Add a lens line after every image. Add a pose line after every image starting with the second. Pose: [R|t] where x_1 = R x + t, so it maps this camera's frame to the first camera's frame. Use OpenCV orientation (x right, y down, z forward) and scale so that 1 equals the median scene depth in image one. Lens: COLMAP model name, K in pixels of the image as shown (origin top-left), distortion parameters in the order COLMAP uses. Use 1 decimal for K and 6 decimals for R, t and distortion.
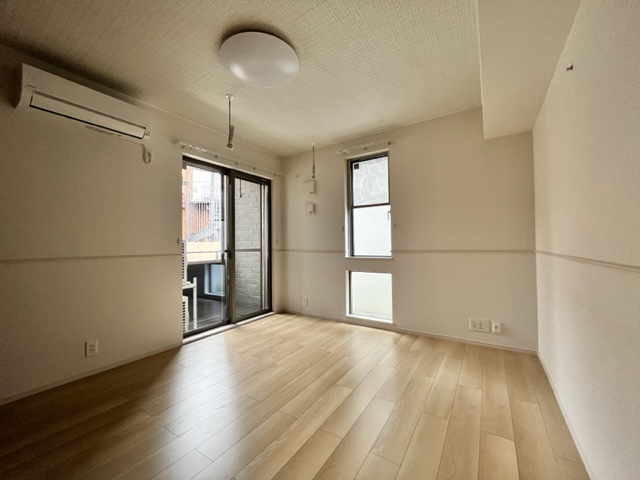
lens RADIAL K [[259.0, 0, 320.0], [0, 259.0, 240.0], [0, 0, 1]] dist [-0.010222, 0.000260]
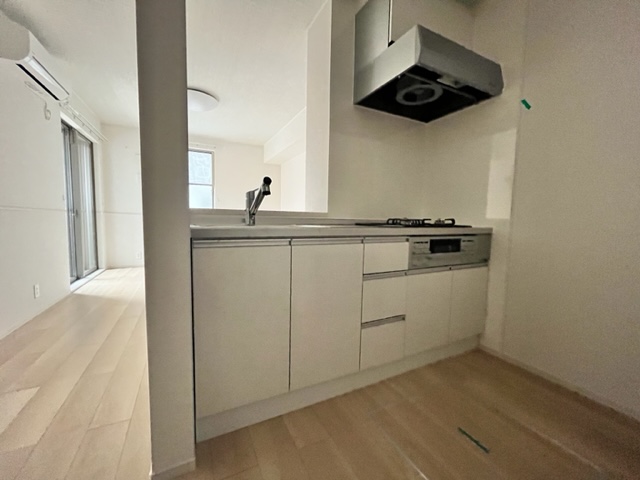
lens RADIAL K [[259.0, 0, 320.0], [0, 259.0, 240.0], [0, 0, 1]] dist [-0.010222, 0.000260]
pose [[0.485189, -0.049048, 0.873032, -0.770528], [-0.039301, 0.996193, 0.077809, 0.043281], [-0.873525, -0.072063, 0.481415, -0.354748]]
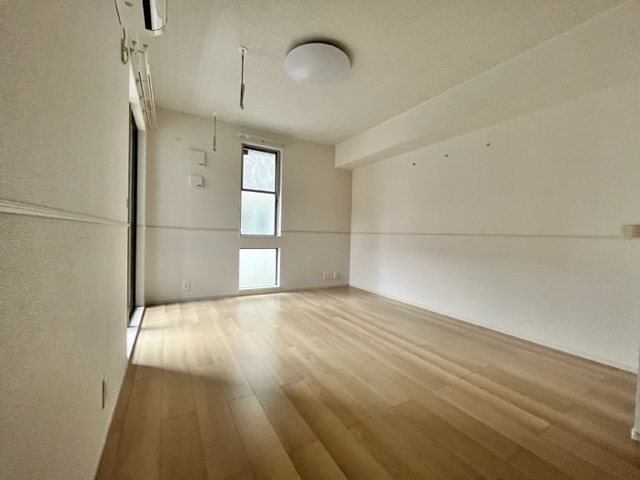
lens RADIAL K [[259.0, 0, 320.0], [0, 259.0, 240.0], [0, 0, 1]] dist [-0.010222, 0.000260]
pose [[0.440972, 0.003934, 0.897512, -0.721992], [-0.047187, 0.998709, 0.018807, 0.050003], [-0.896280, -0.050644, 0.440588, 0.237901]]
